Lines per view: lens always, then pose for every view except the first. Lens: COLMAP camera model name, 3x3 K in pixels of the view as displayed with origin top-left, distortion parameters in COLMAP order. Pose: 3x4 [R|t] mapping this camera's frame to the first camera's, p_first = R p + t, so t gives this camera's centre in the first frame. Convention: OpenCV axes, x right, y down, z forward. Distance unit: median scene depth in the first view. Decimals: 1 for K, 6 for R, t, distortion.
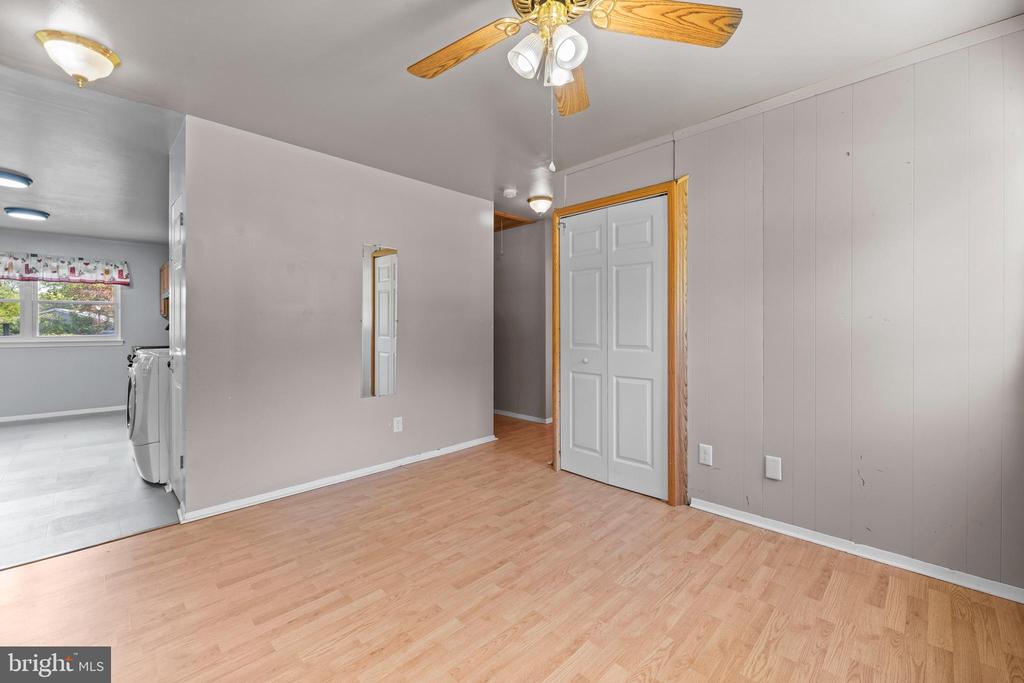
lens RADIAL K [[434.8, 0, 533.0], [0, 434.8, 321.7], [0, 0, 1]] dist [-0.002158, 0.002236]
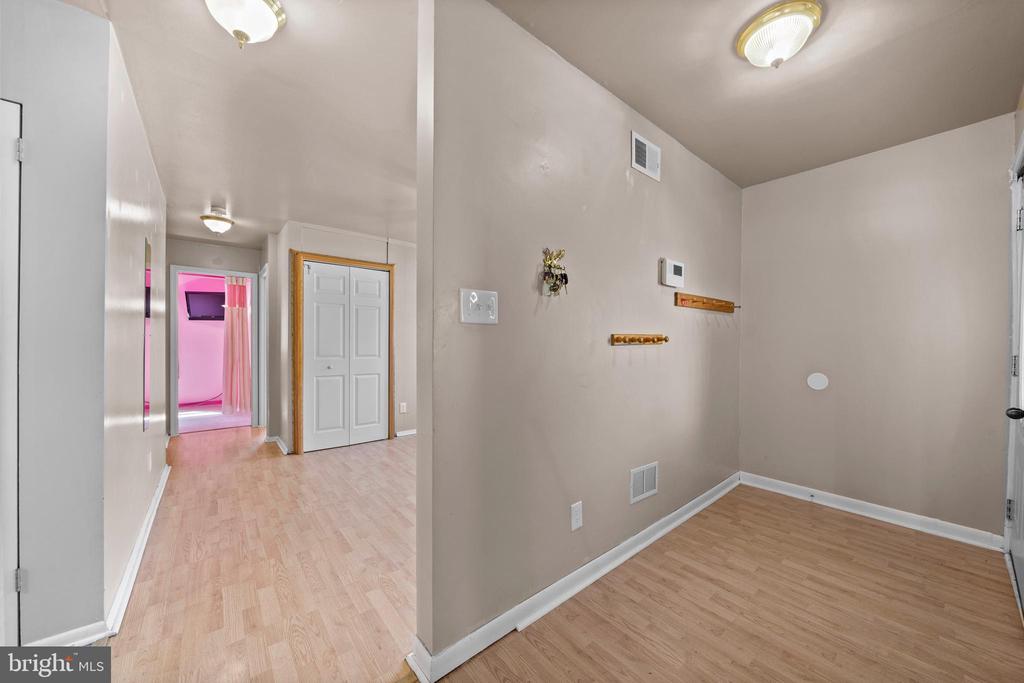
lens RADIAL K [[373.1, 0, 517.9], [0, 373.1, 344.2], [0, 0, 1]] dist [0.011199, -0.001096]
pose [[0.099500, 0.001799, 0.995036, -1.181196], [-0.006449, 0.999979, -0.001163, 0.011468], [-0.995017, -0.006301, 0.099510, 0.287652]]
